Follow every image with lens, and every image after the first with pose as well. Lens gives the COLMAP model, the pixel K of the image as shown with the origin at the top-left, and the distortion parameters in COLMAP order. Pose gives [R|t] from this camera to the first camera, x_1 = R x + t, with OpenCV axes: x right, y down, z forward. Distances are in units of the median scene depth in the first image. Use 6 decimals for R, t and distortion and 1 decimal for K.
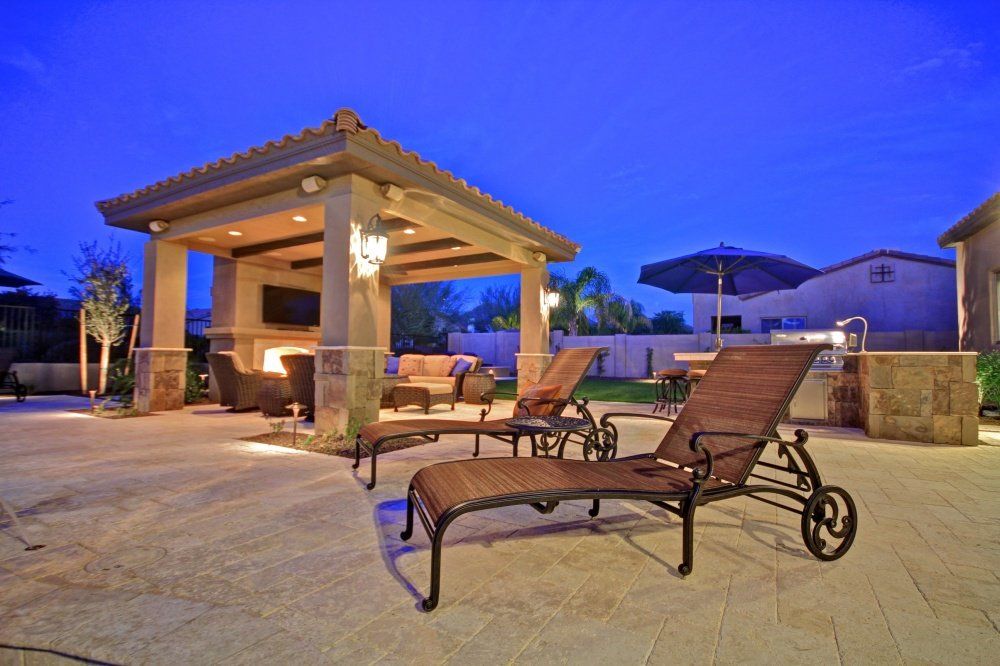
lens RADIAL K [[450.9, 0, 503.6], [0, 450.9, 334.8], [0, 0, 1]] dist [0.000038, -0.000031]
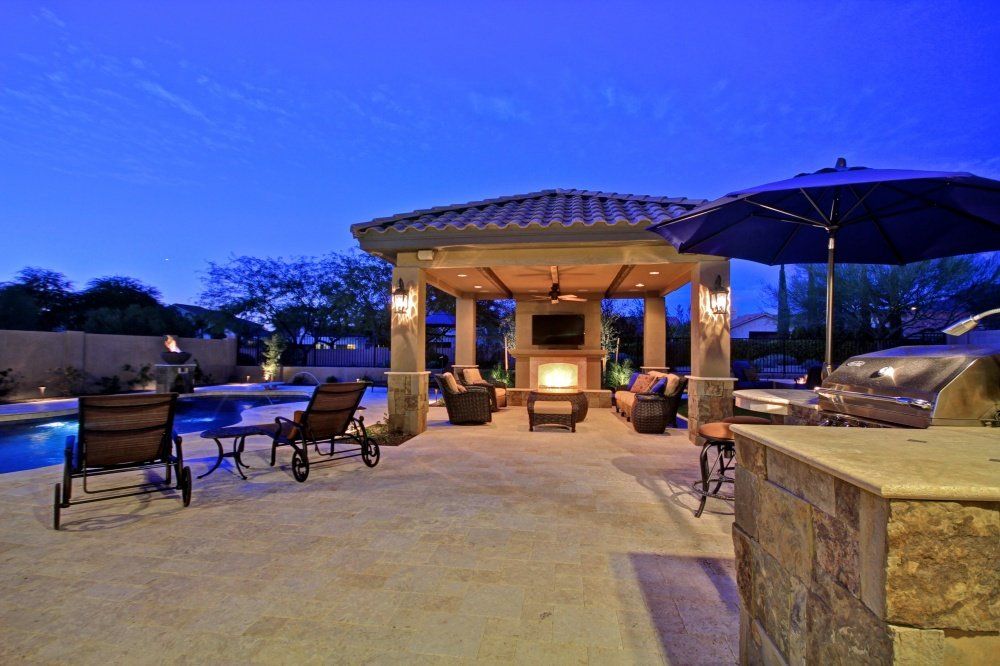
lens RADIAL K [[450.9, 0, 503.6], [0, 450.9, 334.8], [0, 0, 1]] dist [0.000038, -0.000031]
pose [[0.398389, -0.044915, -0.916116, 0.772642], [0.042690, 0.998626, -0.030396, -0.023676], [0.916223, -0.026999, 0.399759, 0.492698]]
